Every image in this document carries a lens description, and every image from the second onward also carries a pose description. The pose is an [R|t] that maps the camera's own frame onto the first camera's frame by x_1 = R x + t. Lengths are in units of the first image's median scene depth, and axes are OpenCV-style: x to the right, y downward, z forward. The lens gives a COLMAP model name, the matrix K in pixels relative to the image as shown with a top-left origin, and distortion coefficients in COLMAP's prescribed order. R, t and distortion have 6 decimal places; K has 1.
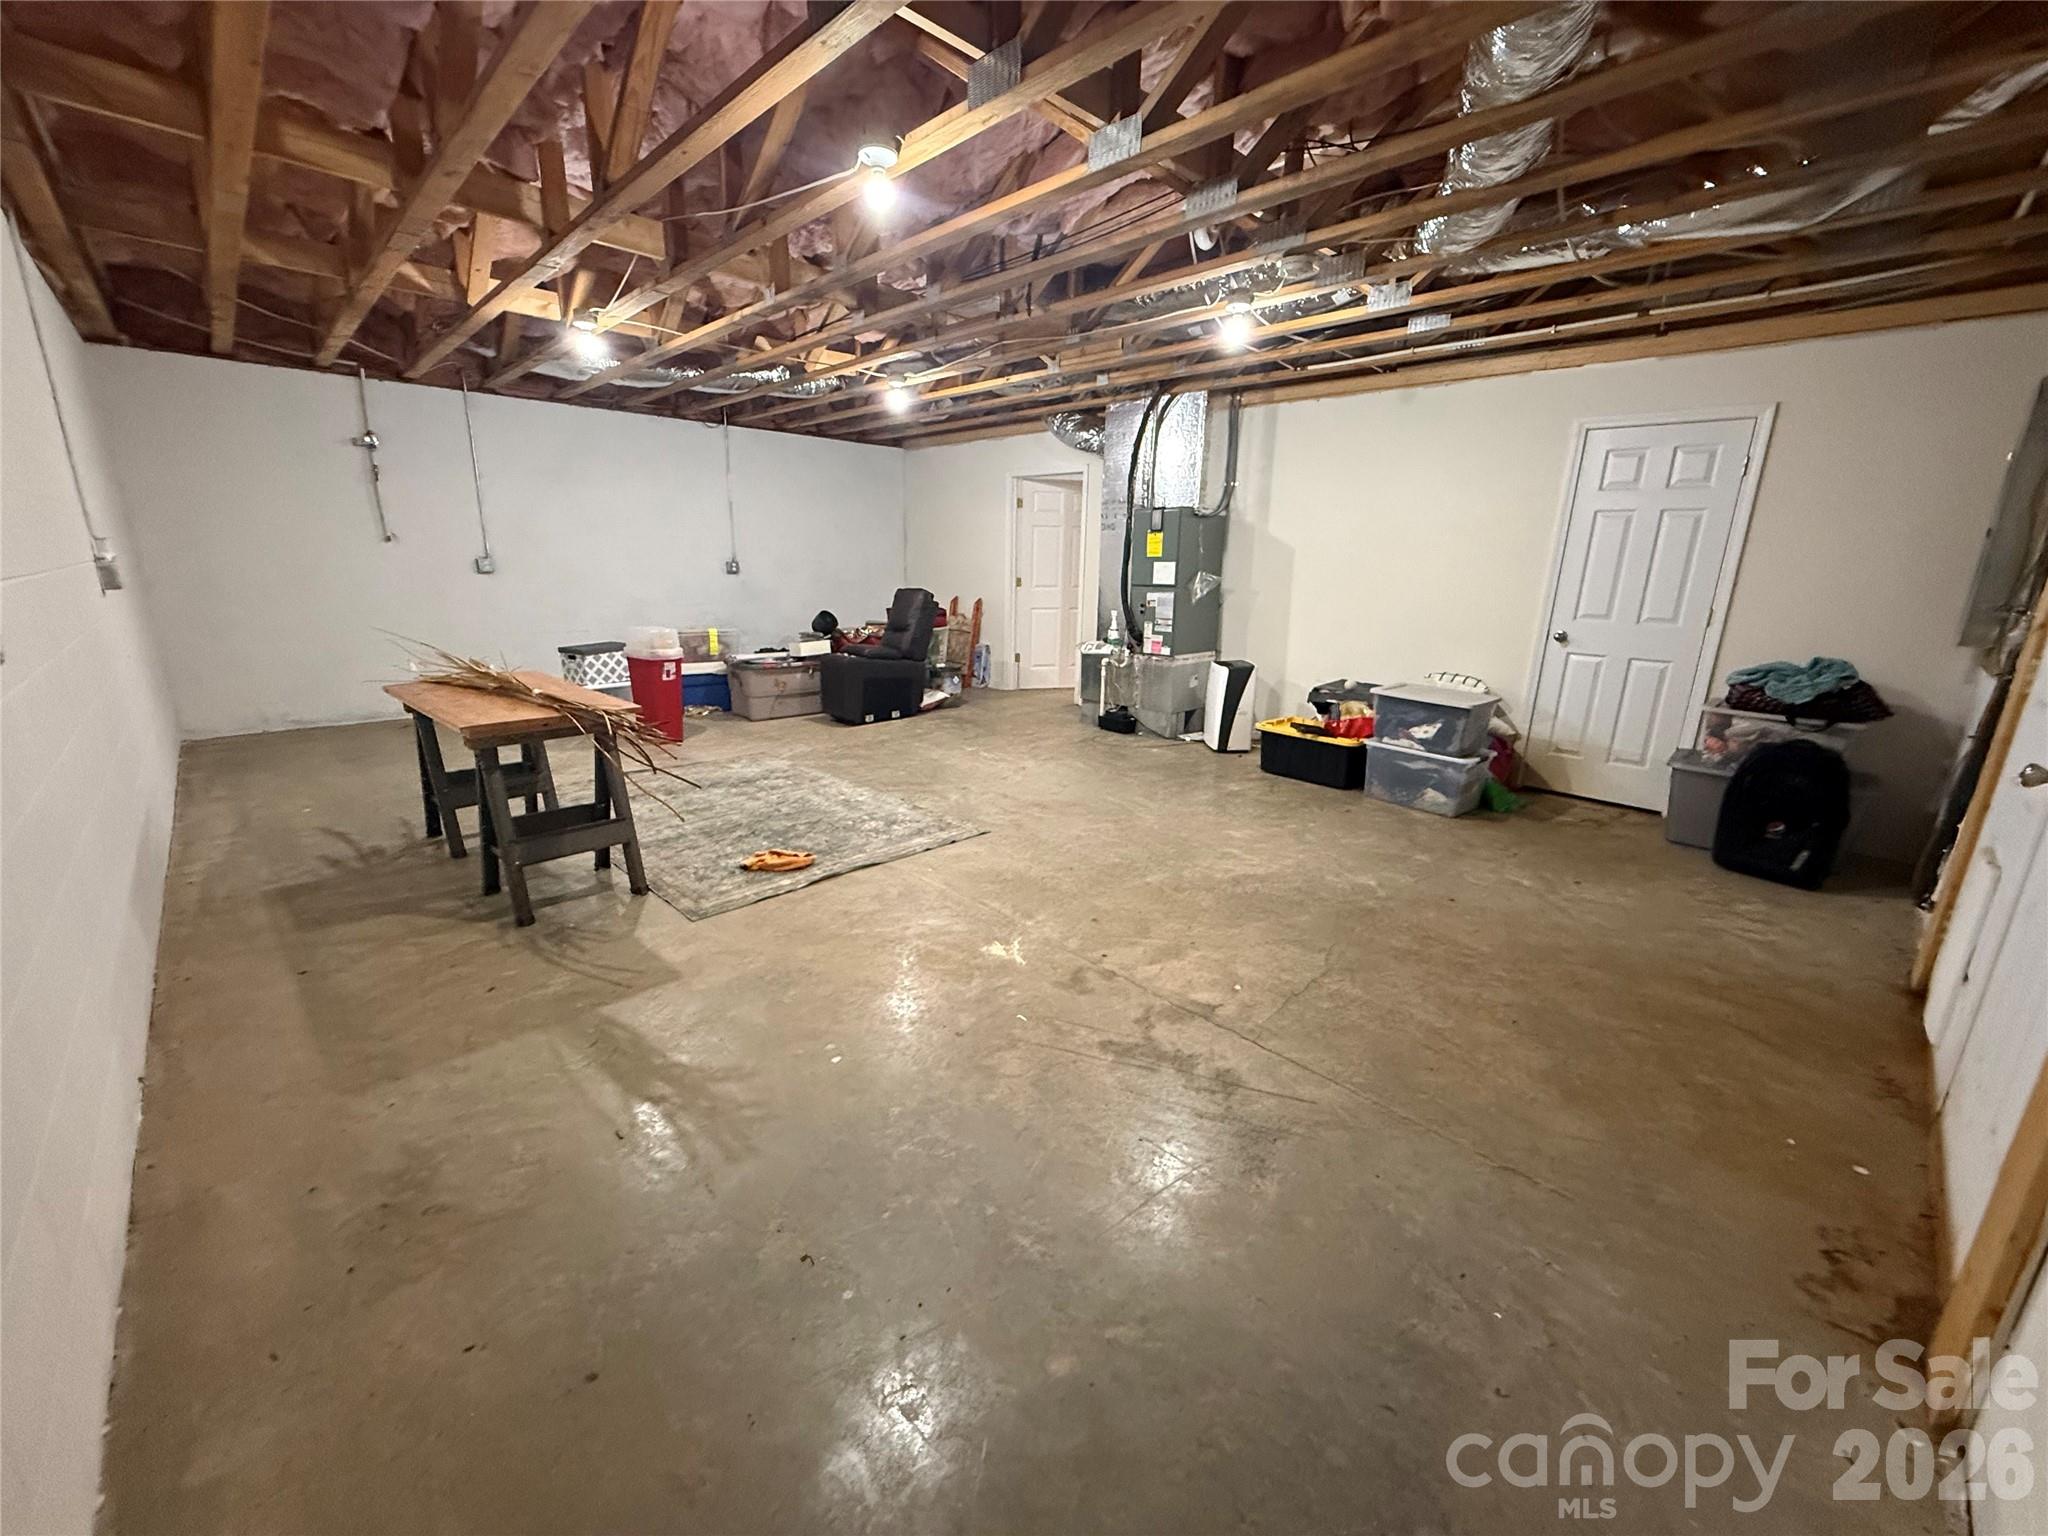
lens RADIAL K [[816.3, 0, 1016.6], [0, 816.3, 769.4], [0, 0, 1]] dist [-0.003023, 0.000444]
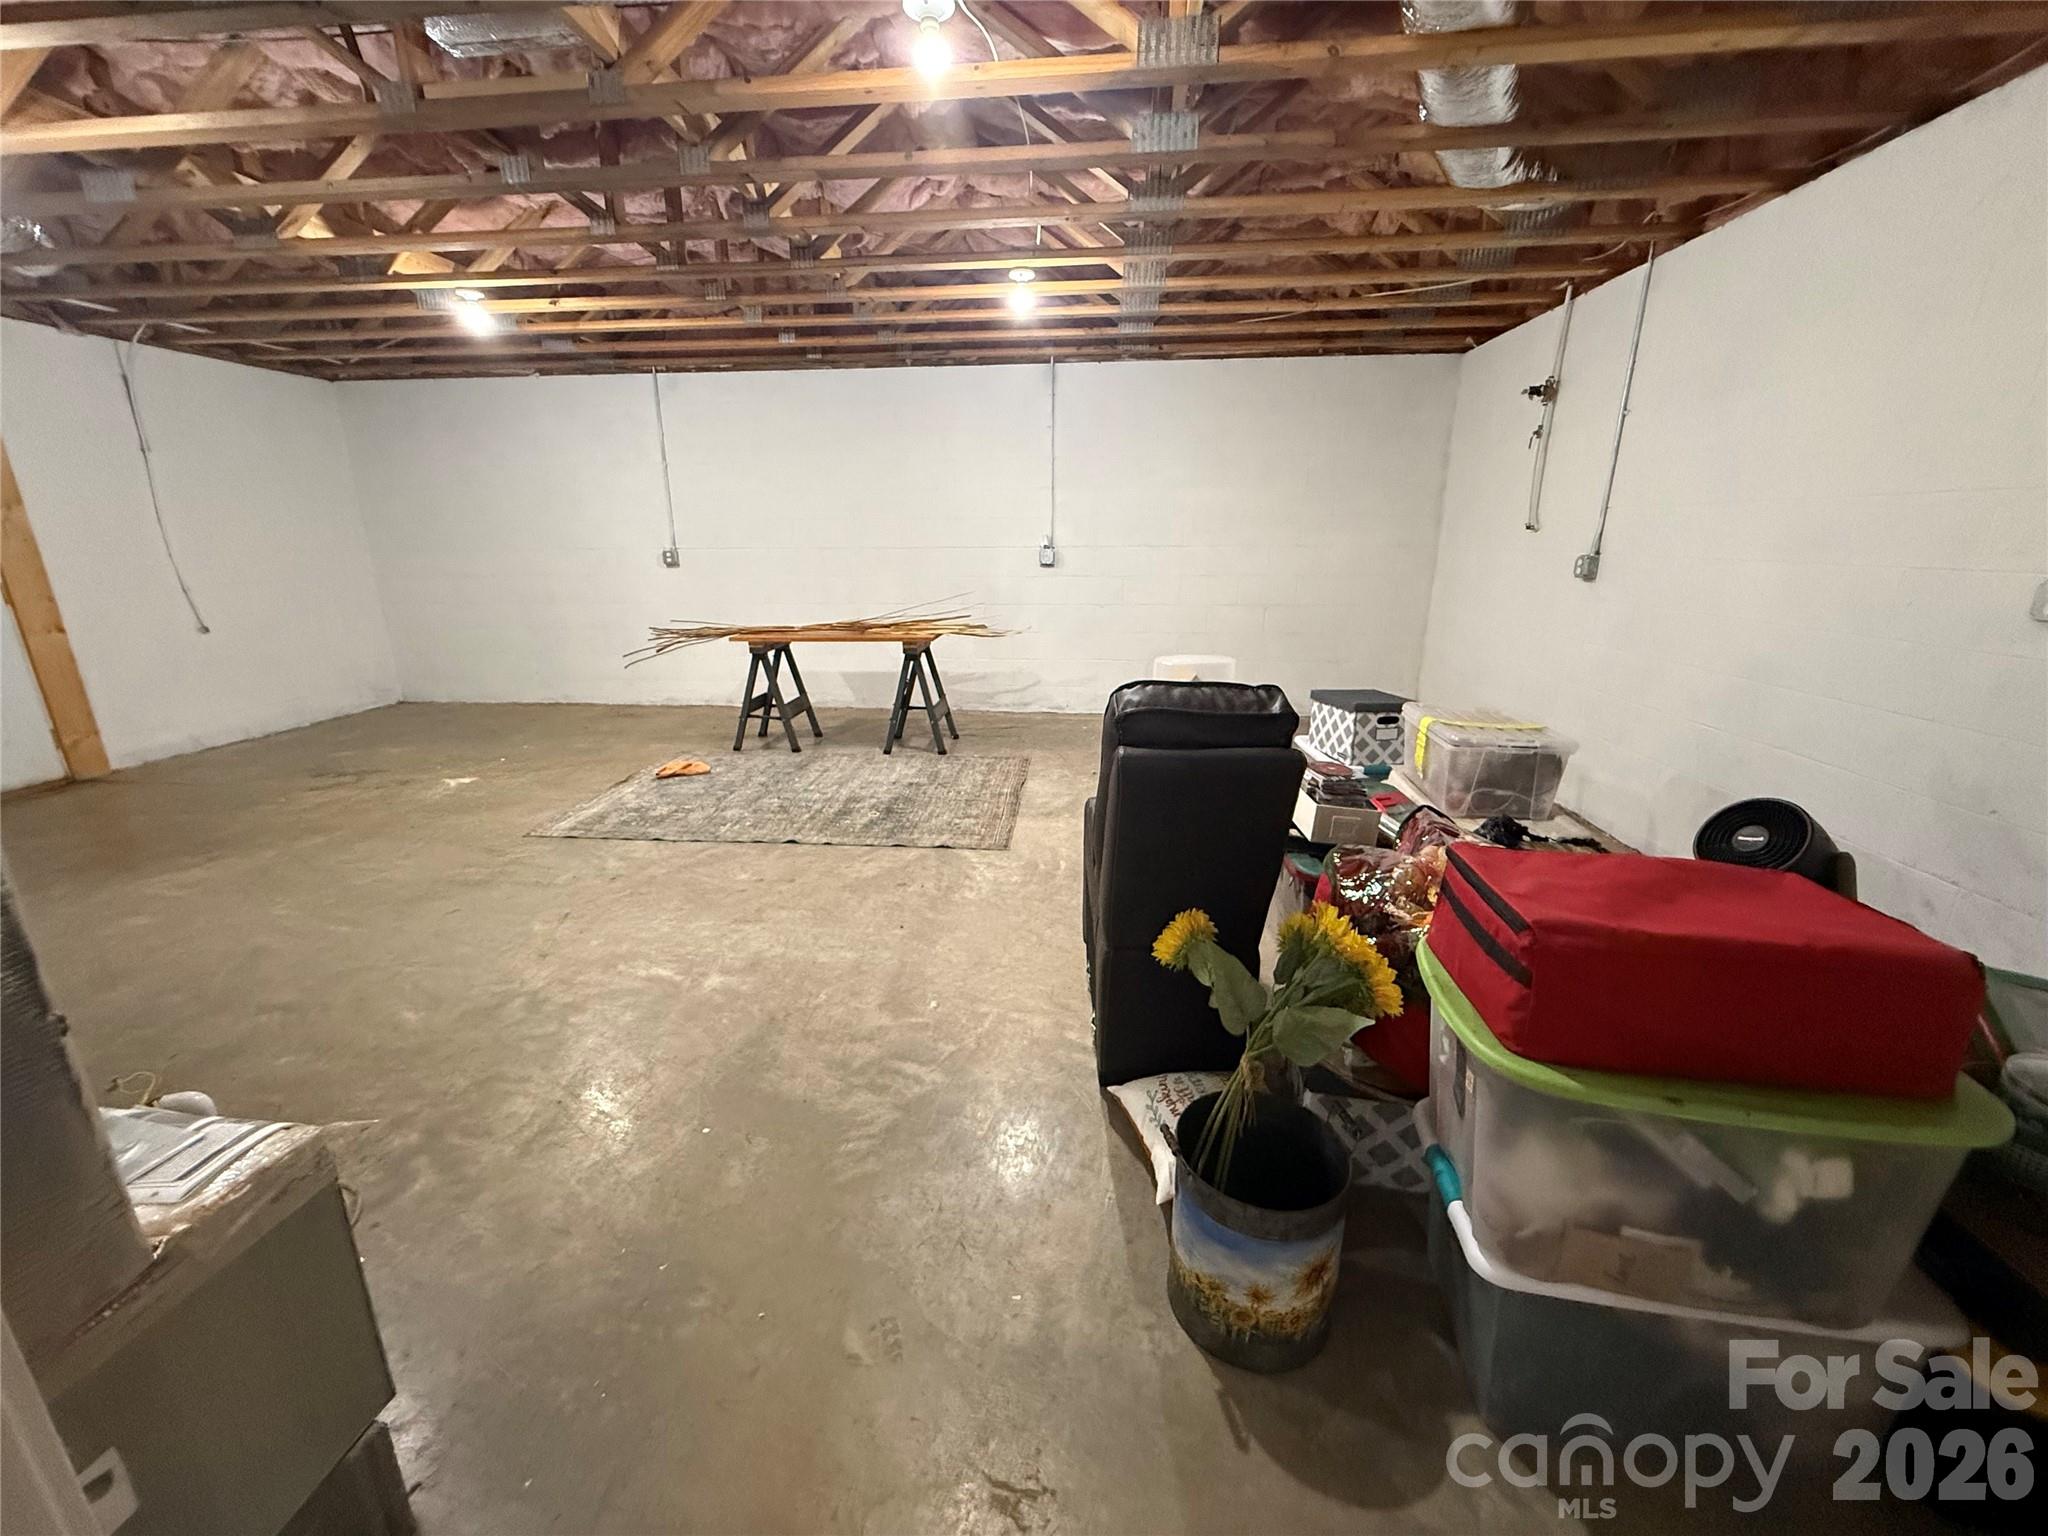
lens RADIAL K [[816.3, 0, 1010.4], [0, 816.3, 775.8], [0, 0, 1]] dist [-0.003023, 0.000444]
pose [[-0.759815, 0.165117, -0.628822, 0.080869], [-0.179280, 0.876497, 0.446779, -0.341870], [0.624932, 0.452204, -0.636374, 1.317552]]
